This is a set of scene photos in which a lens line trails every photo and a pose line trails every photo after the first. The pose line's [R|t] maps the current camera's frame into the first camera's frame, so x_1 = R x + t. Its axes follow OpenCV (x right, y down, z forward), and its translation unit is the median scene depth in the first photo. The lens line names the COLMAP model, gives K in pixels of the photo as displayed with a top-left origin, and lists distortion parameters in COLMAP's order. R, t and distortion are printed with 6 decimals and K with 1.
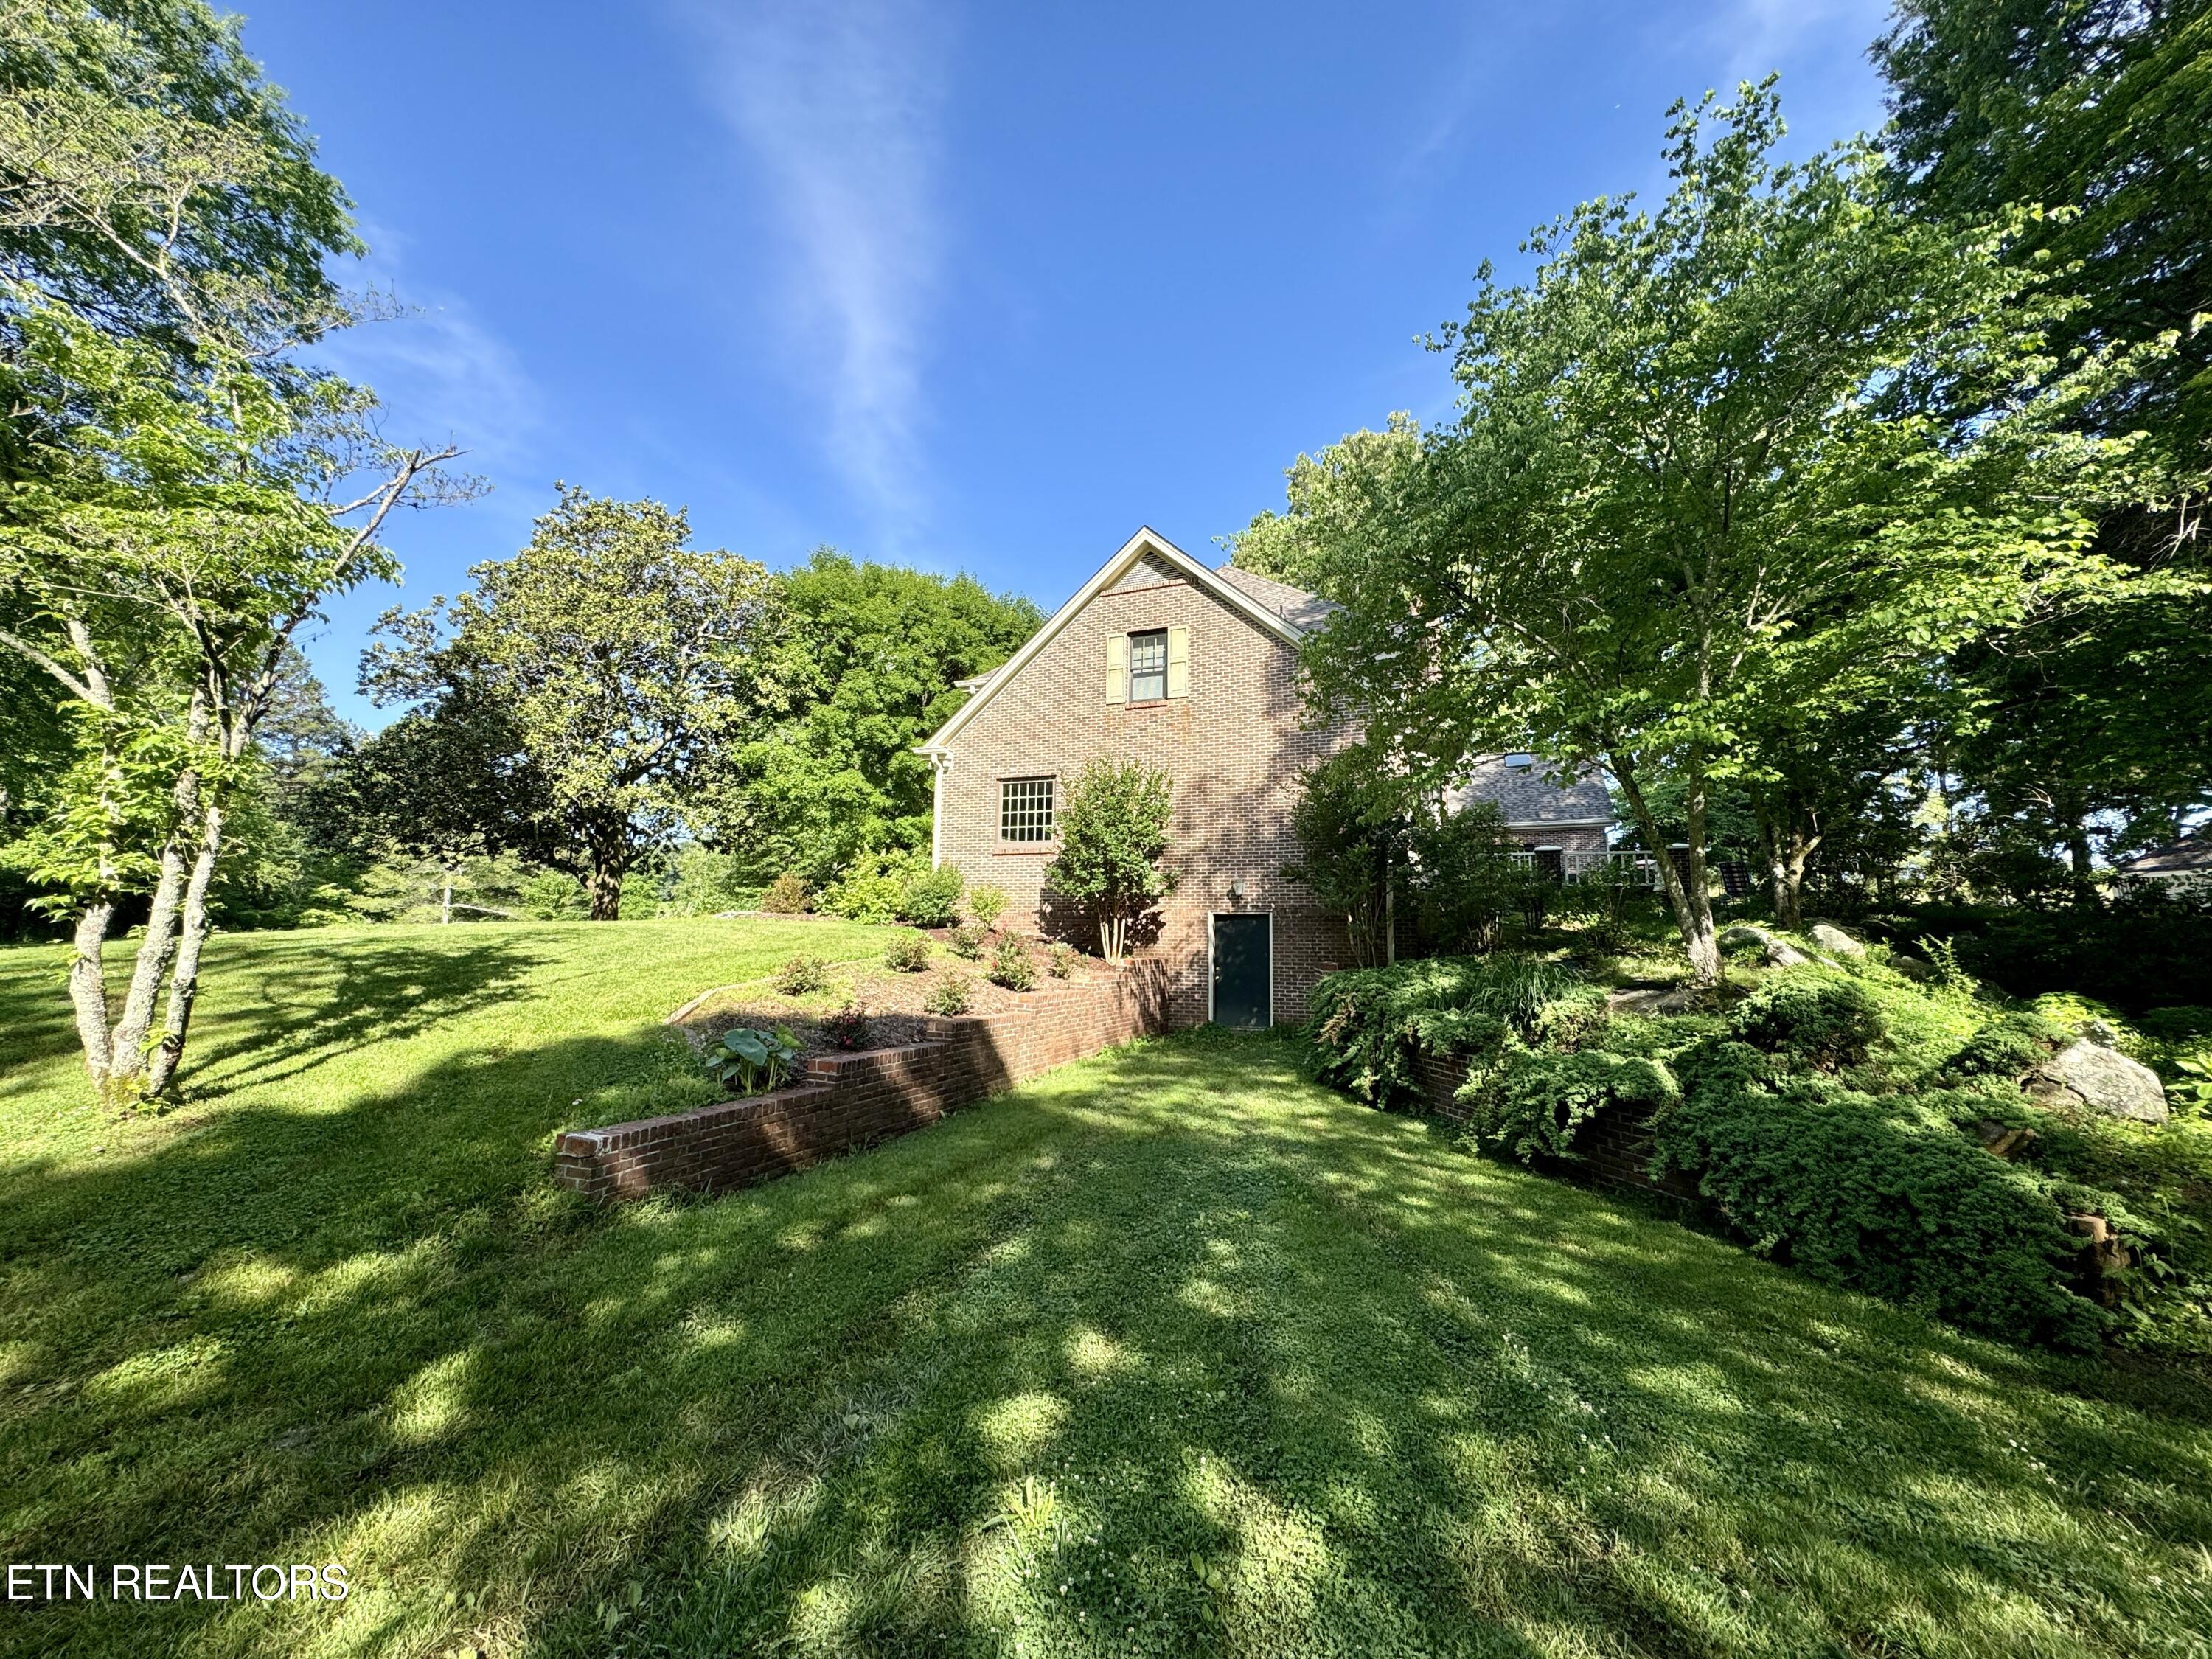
lens RADIAL K [[886.1, 0, 1106.0], [0, 886.1, 829.5], [0, 0, 1]] dist [-0.000460, 0.000339]
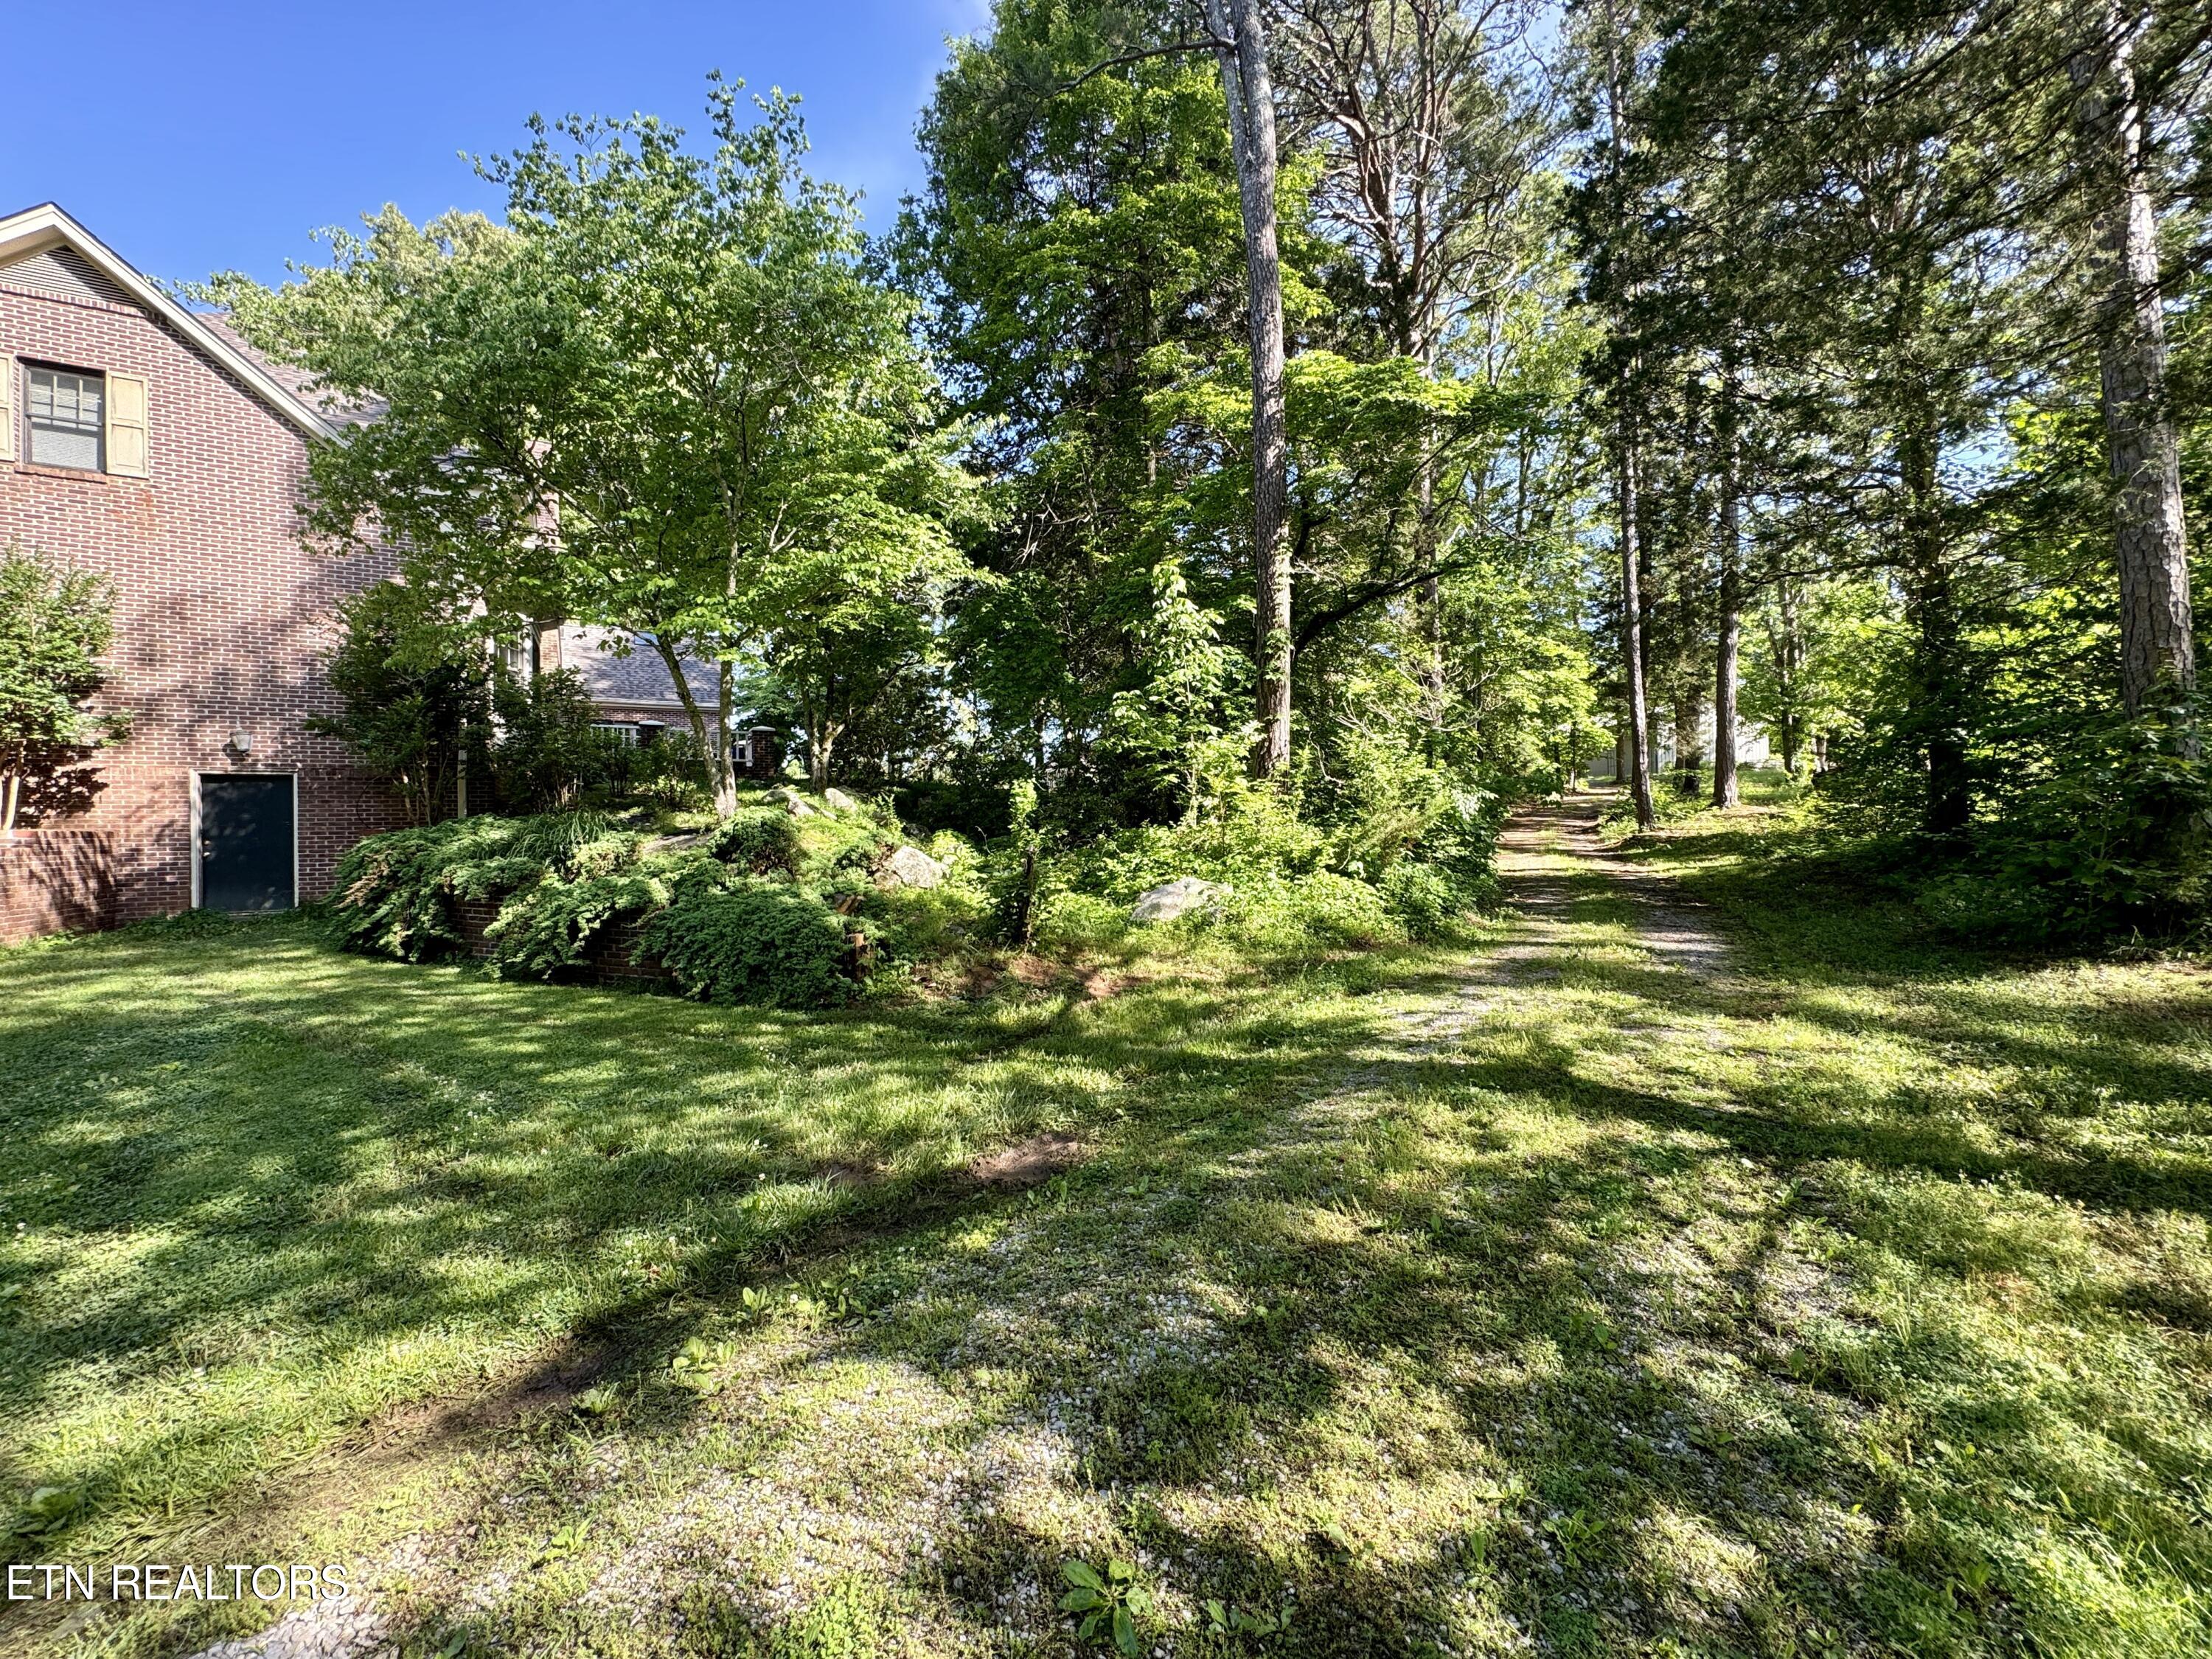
lens RADIAL K [[886.1, 0, 1106.0], [0, 886.1, 829.5], [0, 0, 1]] dist [-0.000460, 0.000339]
pose [[0.634092, -0.019542, 0.773011, 0.037052], [-0.078097, 0.992950, 0.089165, 0.018790], [-0.769304, -0.116908, 0.628096, -0.180582]]
